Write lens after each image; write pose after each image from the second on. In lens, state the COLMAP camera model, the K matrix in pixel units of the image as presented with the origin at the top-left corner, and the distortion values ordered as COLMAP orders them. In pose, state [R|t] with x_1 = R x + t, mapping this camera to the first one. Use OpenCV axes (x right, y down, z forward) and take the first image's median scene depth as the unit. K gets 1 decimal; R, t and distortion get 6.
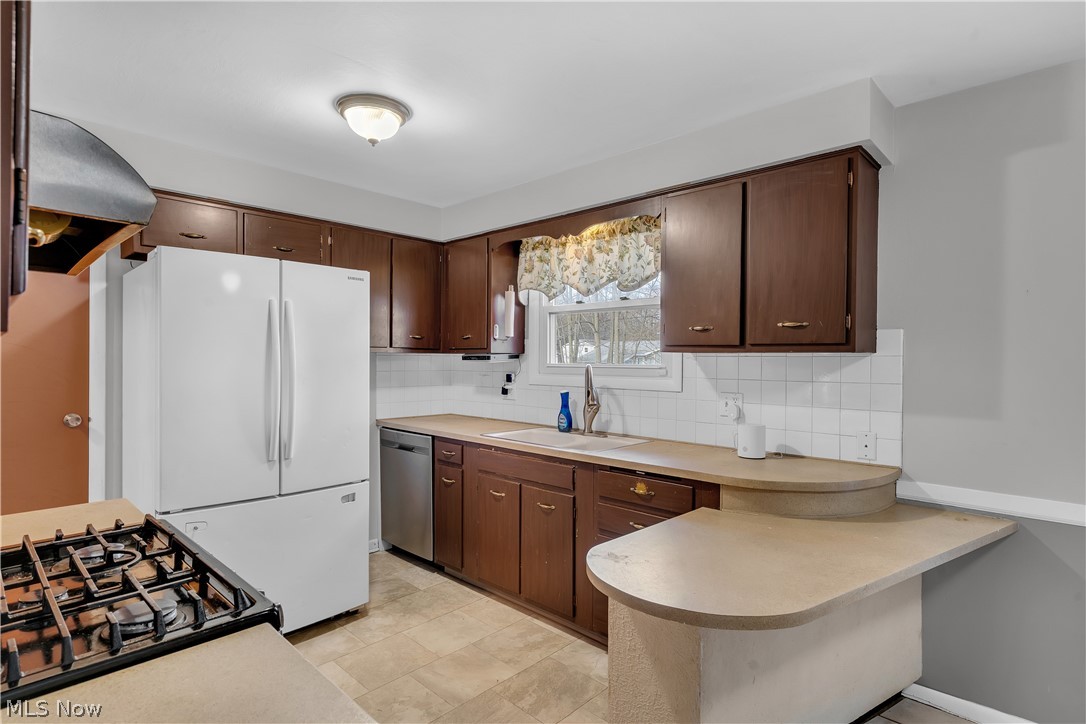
lens RADIAL K [[558.5, 0, 543.0], [0, 558.5, 362.0], [0, 0, 1]] dist [0.003128, 0.000387]
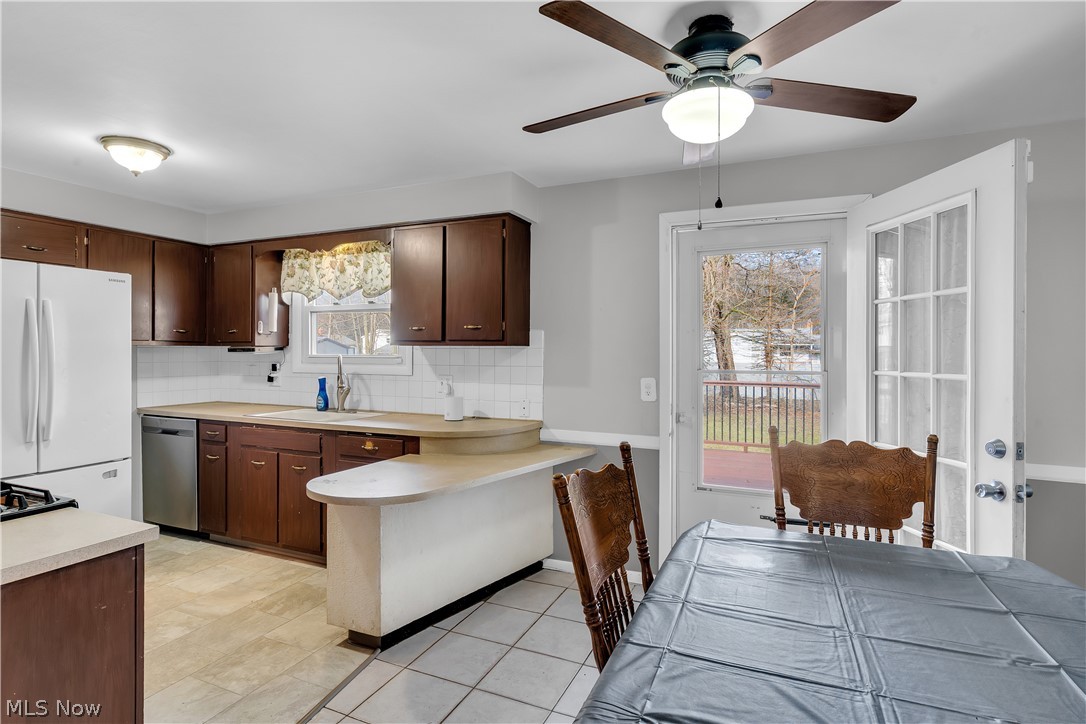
lens RADIAL K [[564.1, 0, 541.0], [0, 564.1, 352.0], [0, 0, 1]] dist [0.003616, 0.000730]
pose [[0.943689, -0.003758, 0.330811, 0.086087], [0.004329, 0.999990, -0.000988, 0.000659], [-0.330804, 0.002364, 0.943696, -0.325866]]
